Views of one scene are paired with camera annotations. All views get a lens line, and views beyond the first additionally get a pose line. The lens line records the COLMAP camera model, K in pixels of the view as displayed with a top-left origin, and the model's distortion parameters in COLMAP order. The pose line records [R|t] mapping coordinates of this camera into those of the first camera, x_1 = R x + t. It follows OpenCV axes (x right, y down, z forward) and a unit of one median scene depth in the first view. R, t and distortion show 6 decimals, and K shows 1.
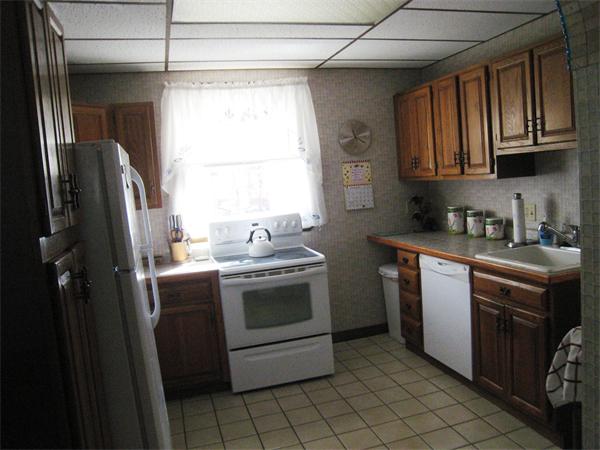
lens RADIAL K [[496.9, 0, 306.5], [0, 496.9, 233.6], [0, 0, 1]] dist [-0.150381, 0.127003]
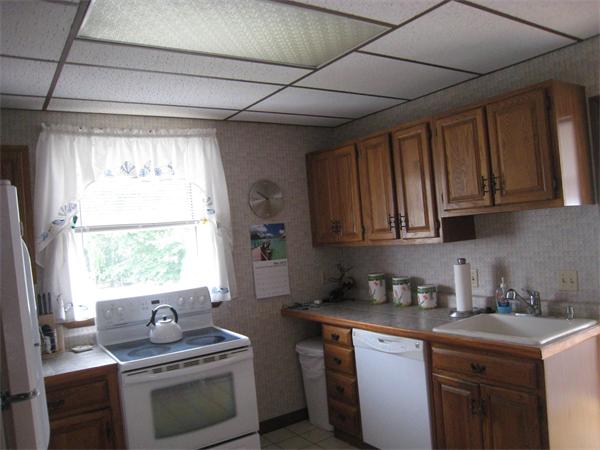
lens RADIAL K [[496.9, 0, 306.5], [0, 496.9, 233.6], [0, 0, 1]] dist [-0.150381, 0.127003]
pose [[0.956746, 0.000261, 0.290923, -0.110922], [0.039108, 0.990808, -0.129501, -0.017584], [-0.288283, 0.135277, 0.947942, 0.168553]]
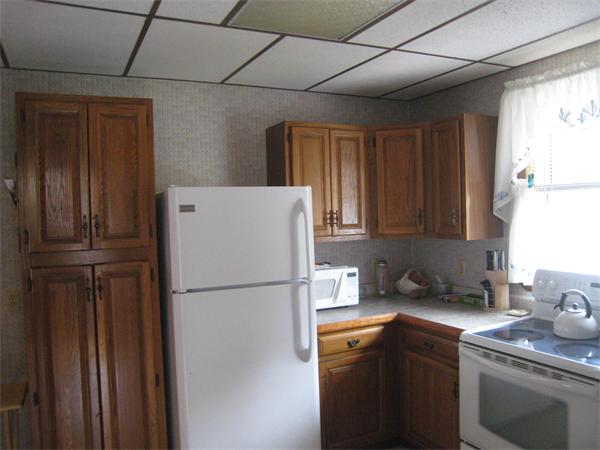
lens RADIAL K [[496.9, 0, 306.5], [0, 496.9, 233.6], [0, 0, 1]] dist [-0.150381, 0.127003]
pose [[0.174579, 0.121164, -0.977160, 0.463204], [-0.095651, 0.989793, 0.105641, -0.124522], [0.979986, 0.075024, 0.184387, 0.578744]]
